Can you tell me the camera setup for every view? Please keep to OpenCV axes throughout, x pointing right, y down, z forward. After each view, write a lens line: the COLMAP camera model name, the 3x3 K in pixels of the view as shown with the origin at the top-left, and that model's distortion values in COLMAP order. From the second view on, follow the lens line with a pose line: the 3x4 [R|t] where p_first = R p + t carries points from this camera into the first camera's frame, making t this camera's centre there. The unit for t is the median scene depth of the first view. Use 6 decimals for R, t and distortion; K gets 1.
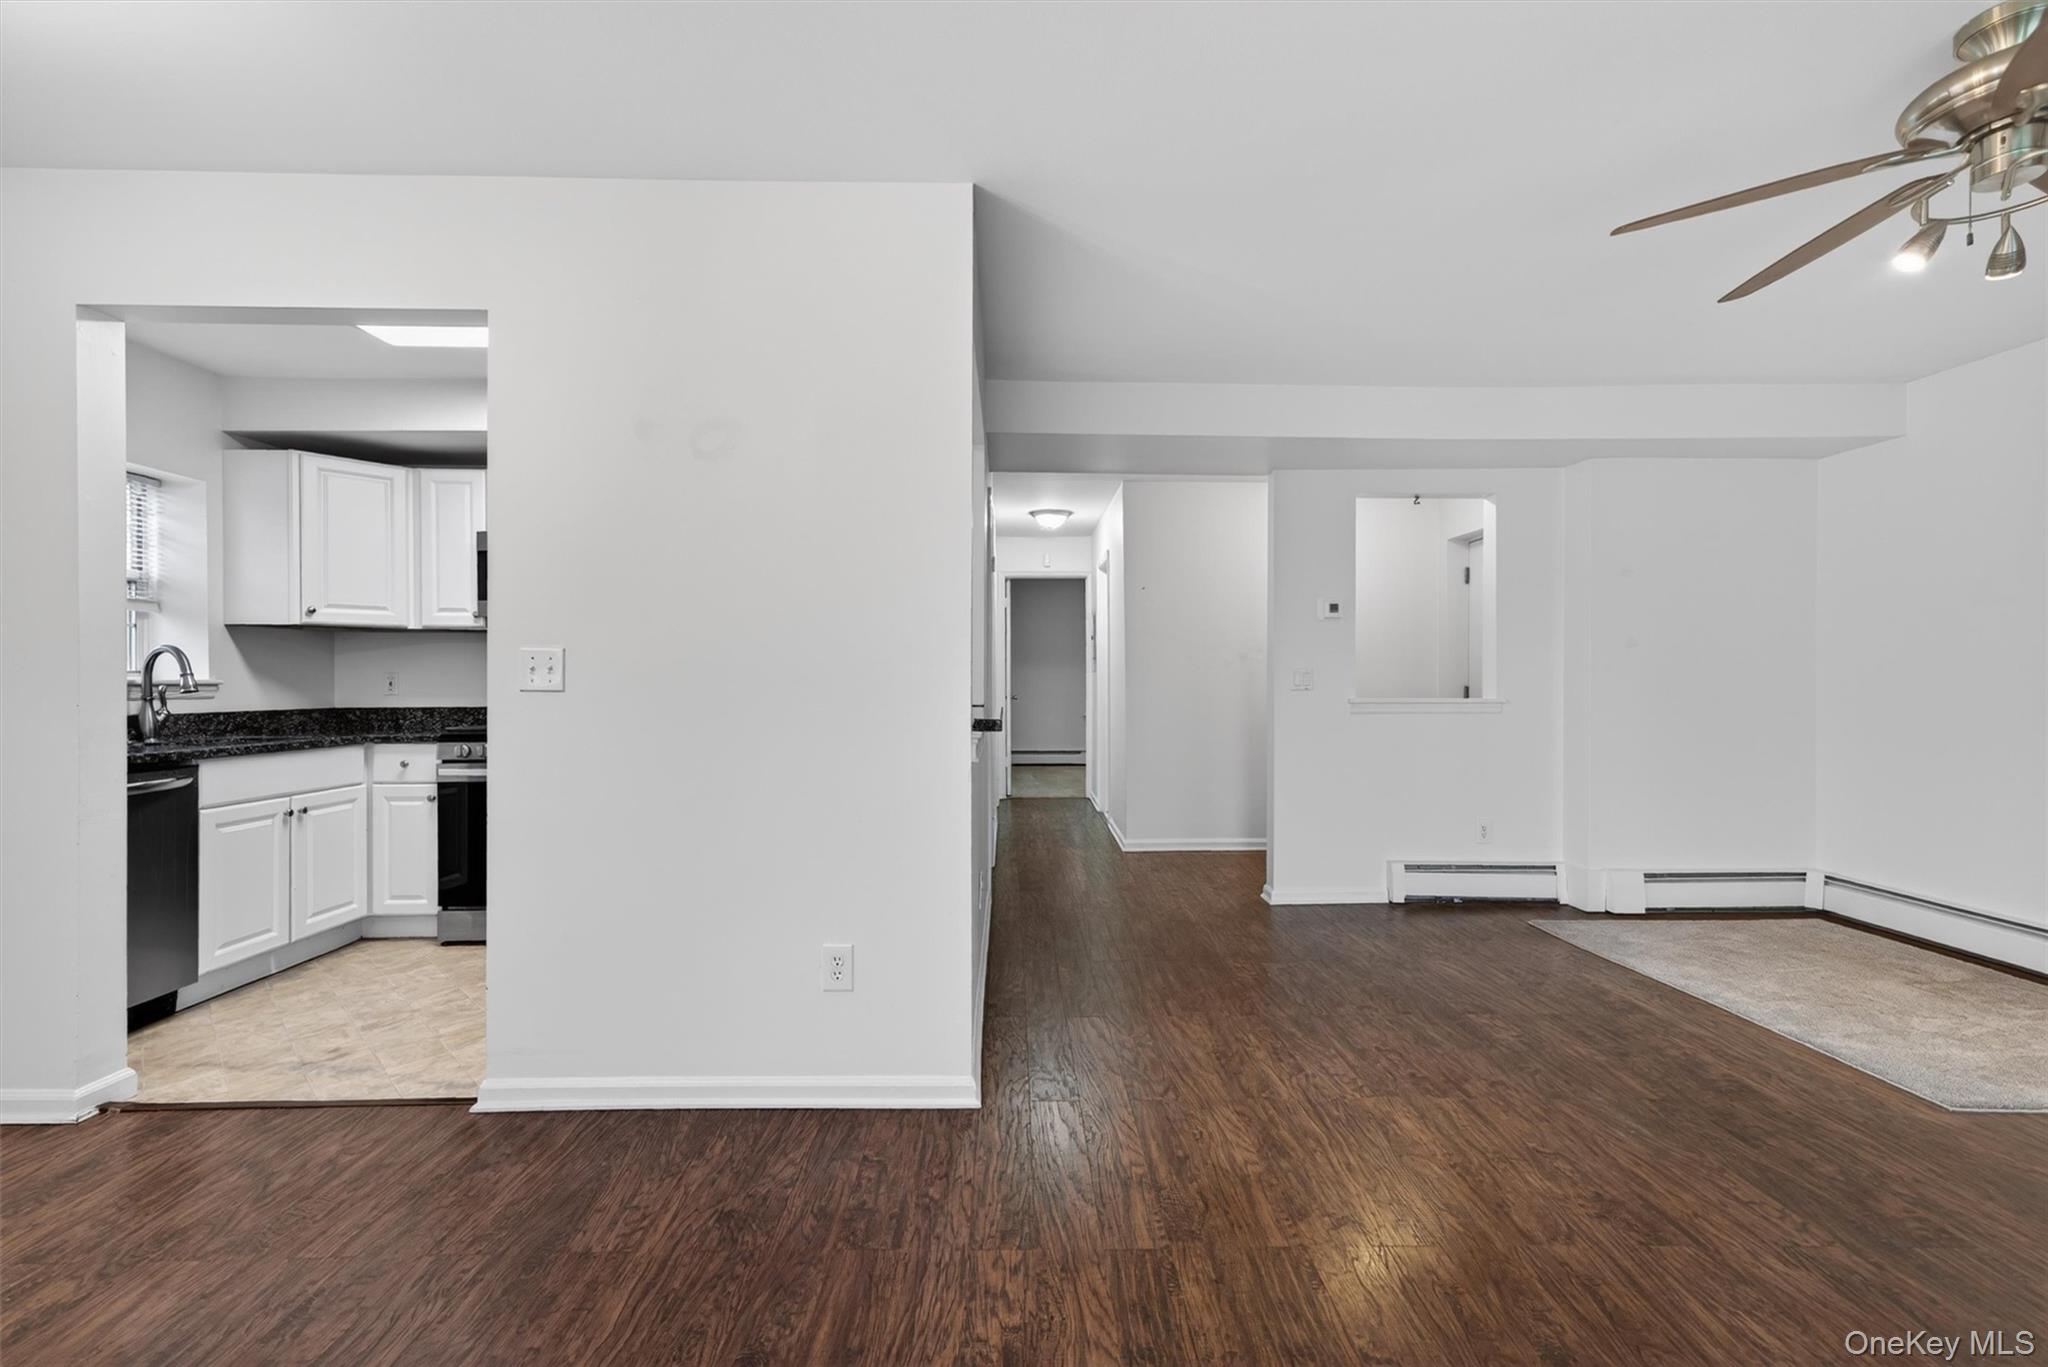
lens RADIAL K [[859.9, 0, 1027.4], [0, 859.9, 683.5], [0, 0, 1]] dist [0.007936, 0.001058]
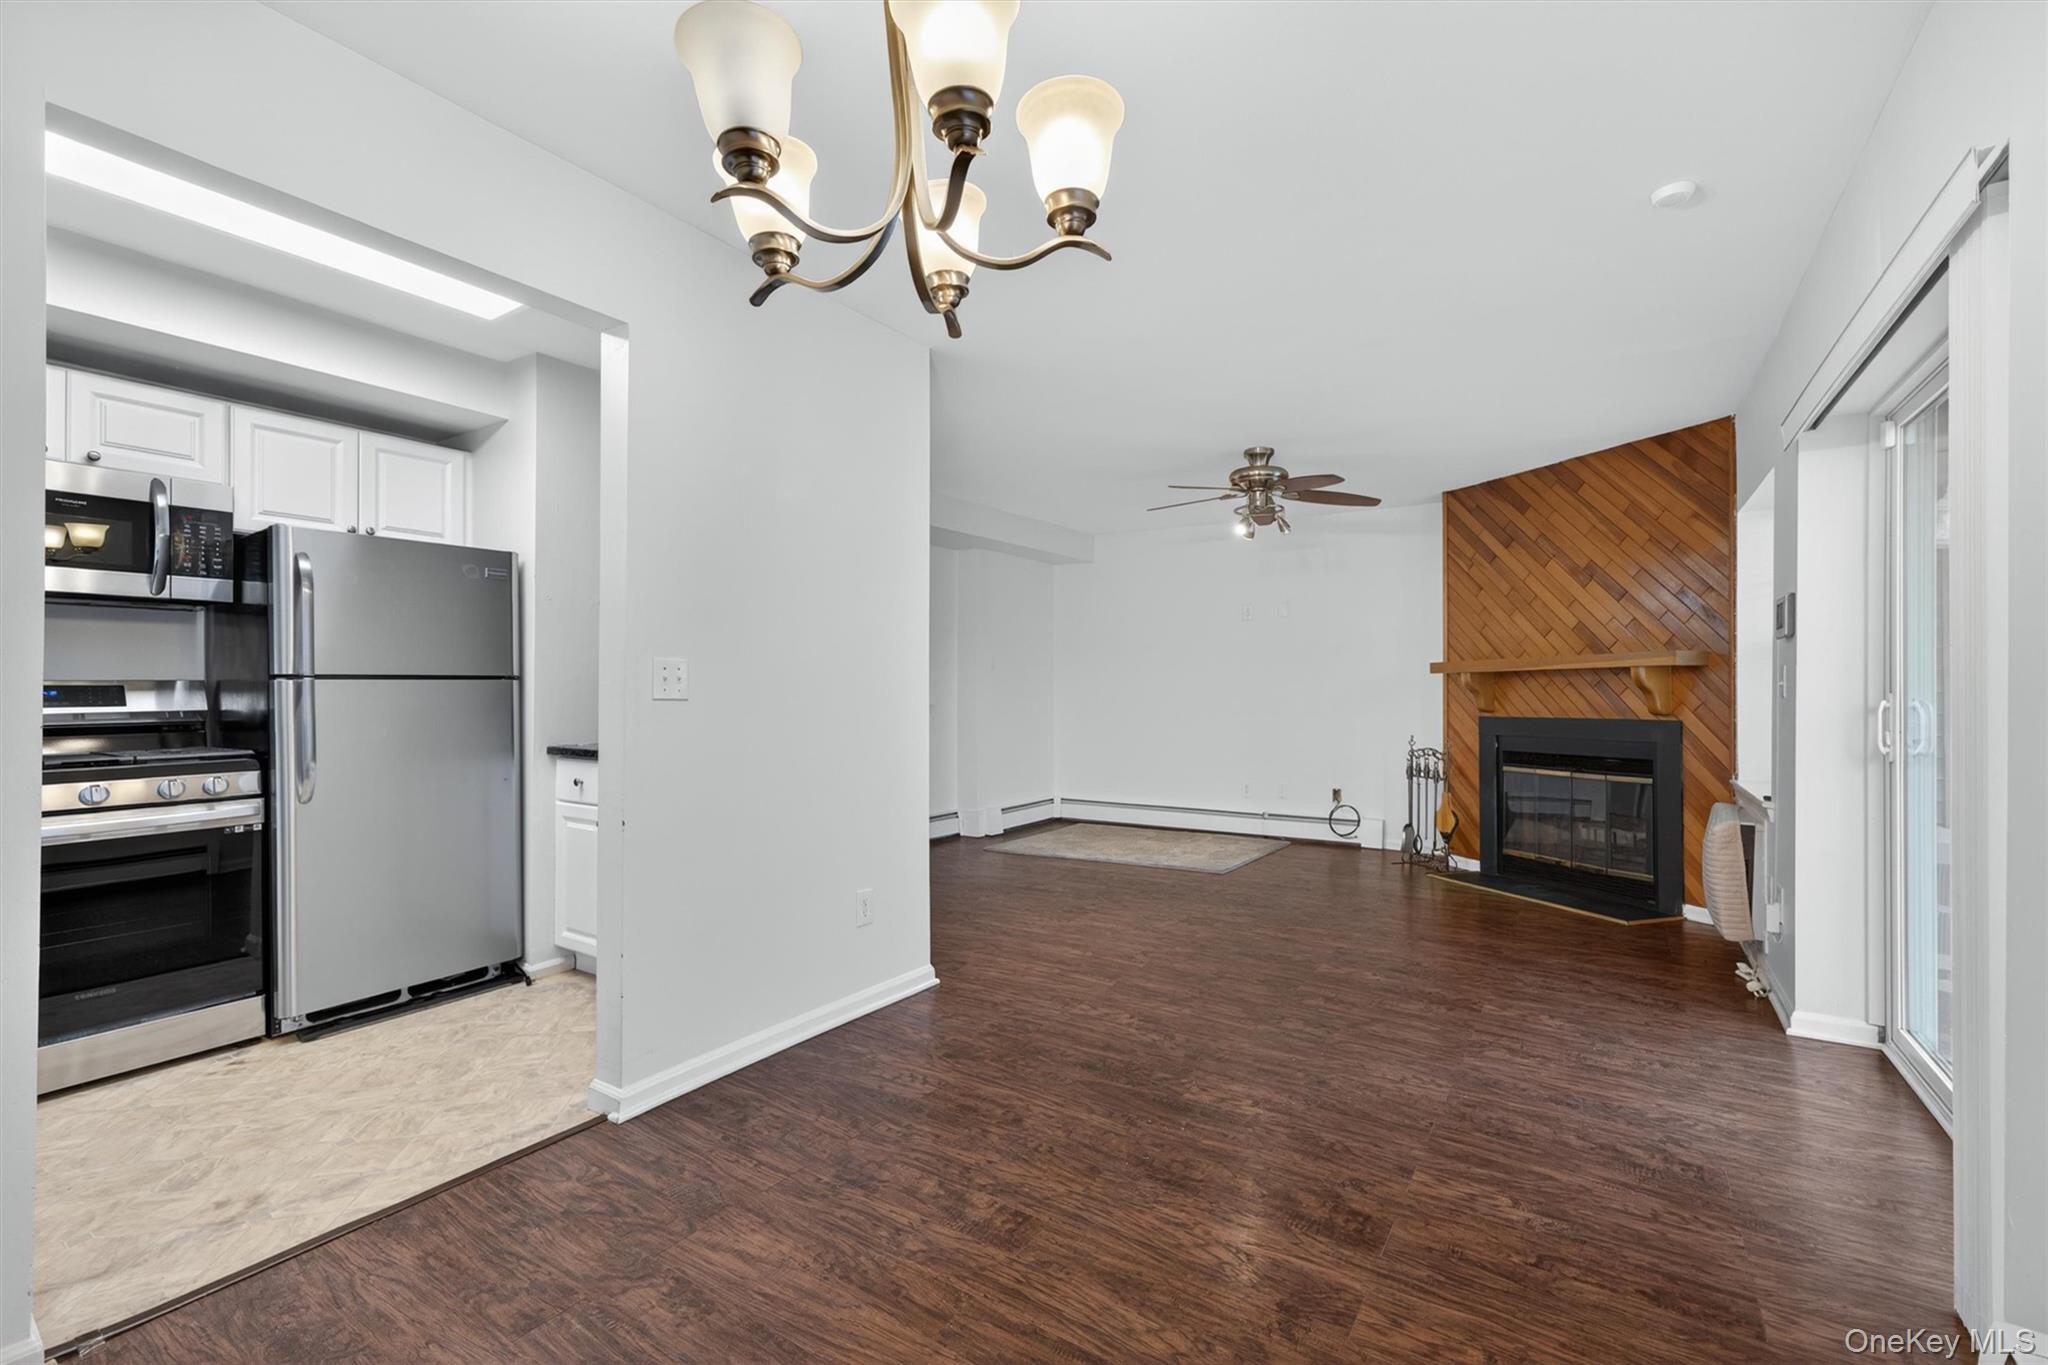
lens RADIAL K [[876.1, 0, 1033.1], [0, 876.1, 691.8], [0, 0, 1]] dist [0.000375, 0.000396]
pose [[0.557619, 0.000427, 0.830097, -0.807059], [0.002625, 0.999994, -0.002278, 0.002453], [-0.830093, 0.003449, 0.557614, 0.028469]]
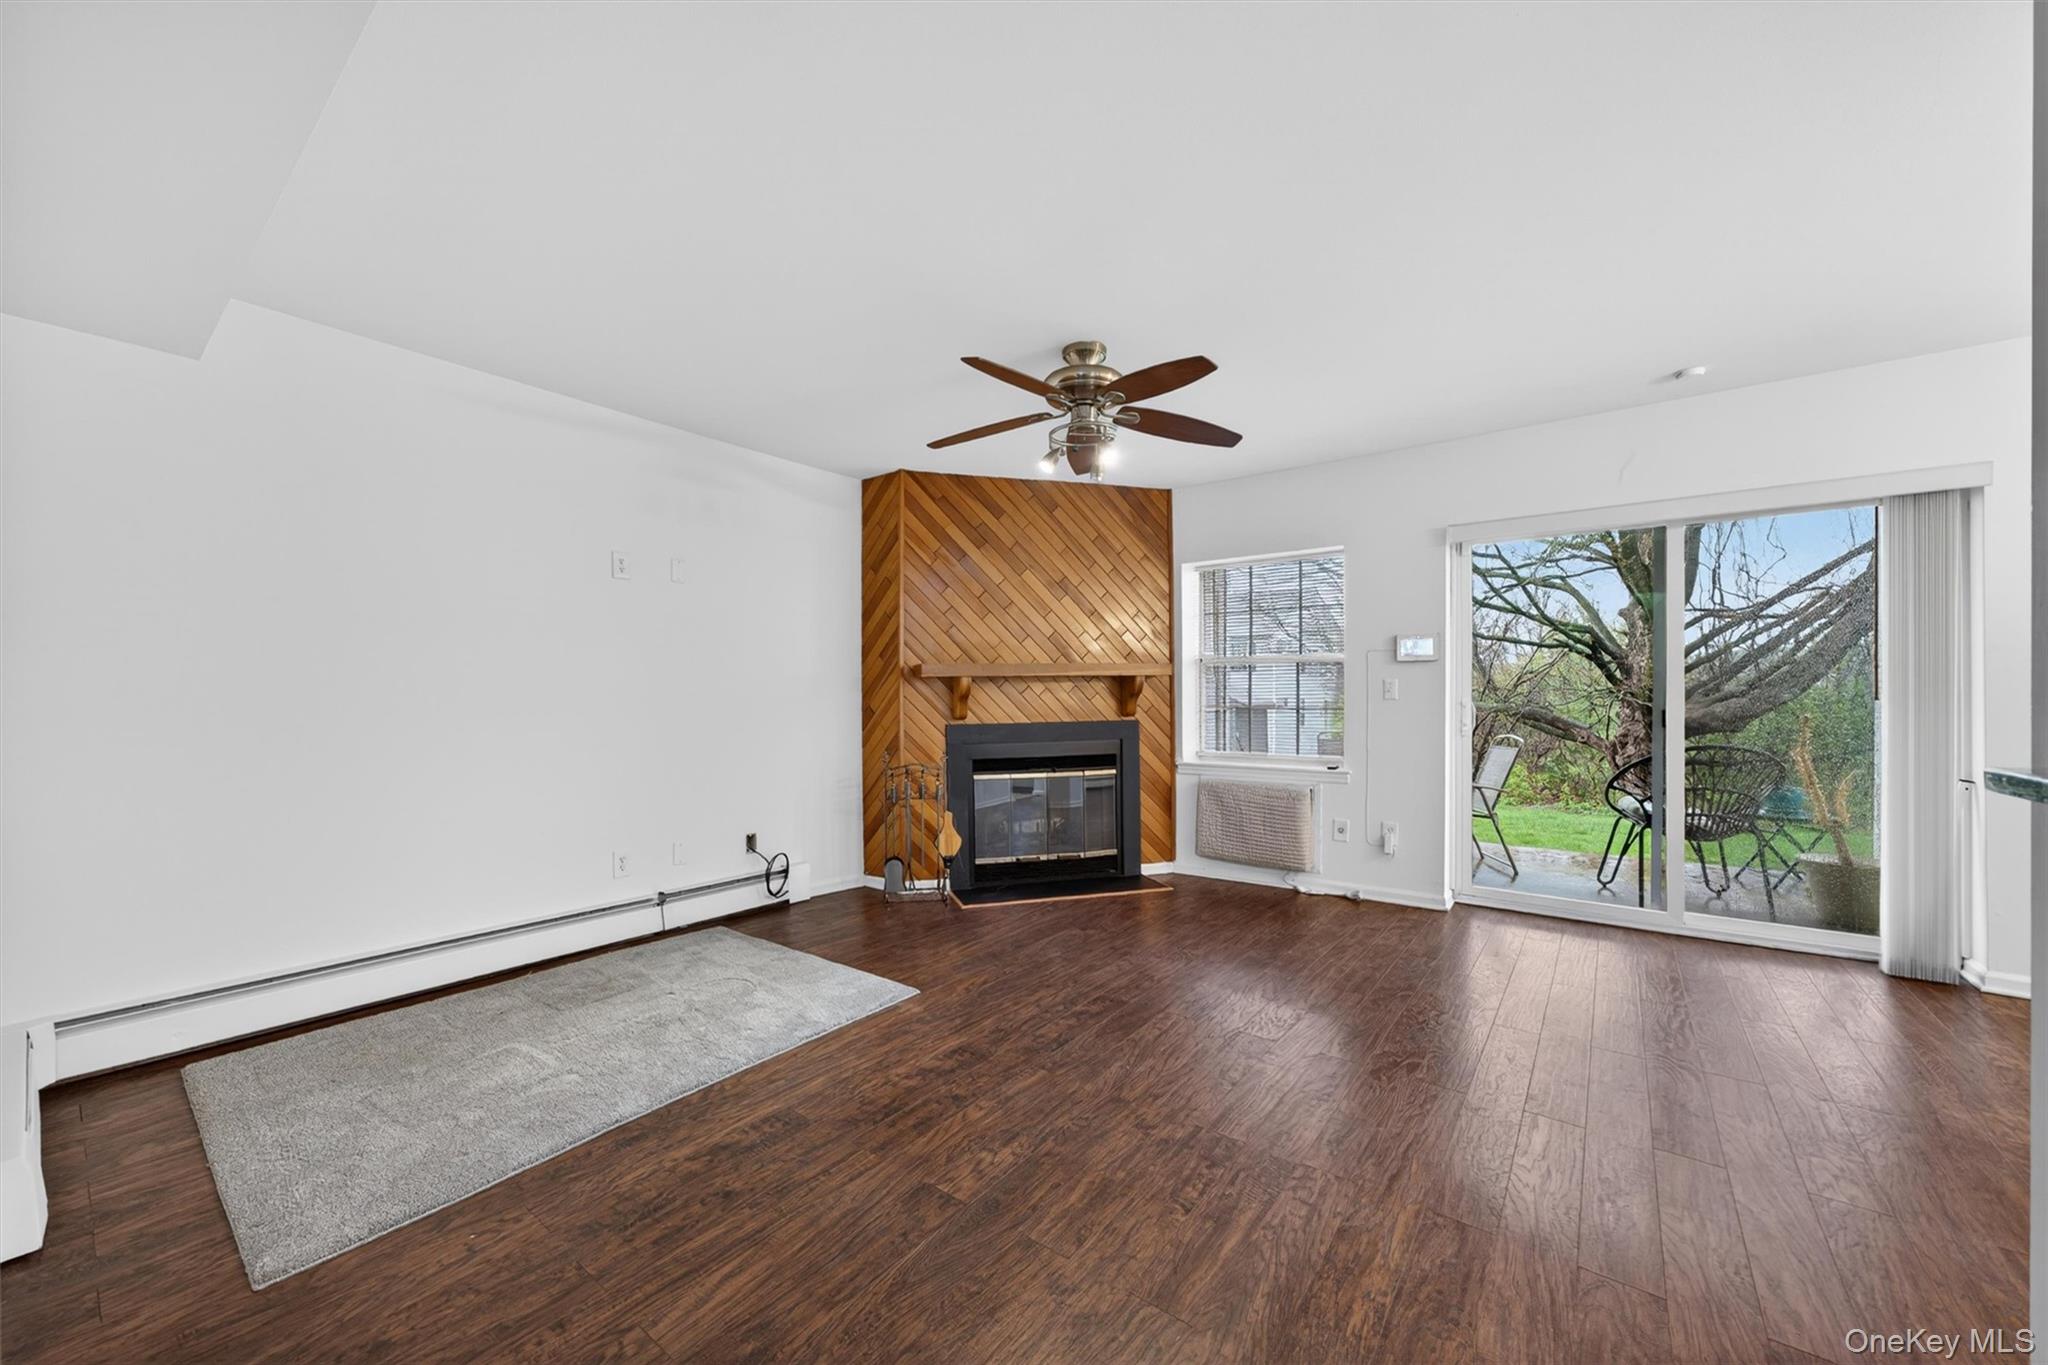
lens RADIAL K [[771.4, 0, 1014.8], [0, 771.4, 699.2], [0, 0, 1]] dist [-0.002716, 0.005303]
pose [[-0.778779, -0.002276, 0.627294, 0.094014], [0.003004, 0.999968, 0.007358, -0.003997], [-0.627291, 0.007615, -0.778748, 1.248556]]
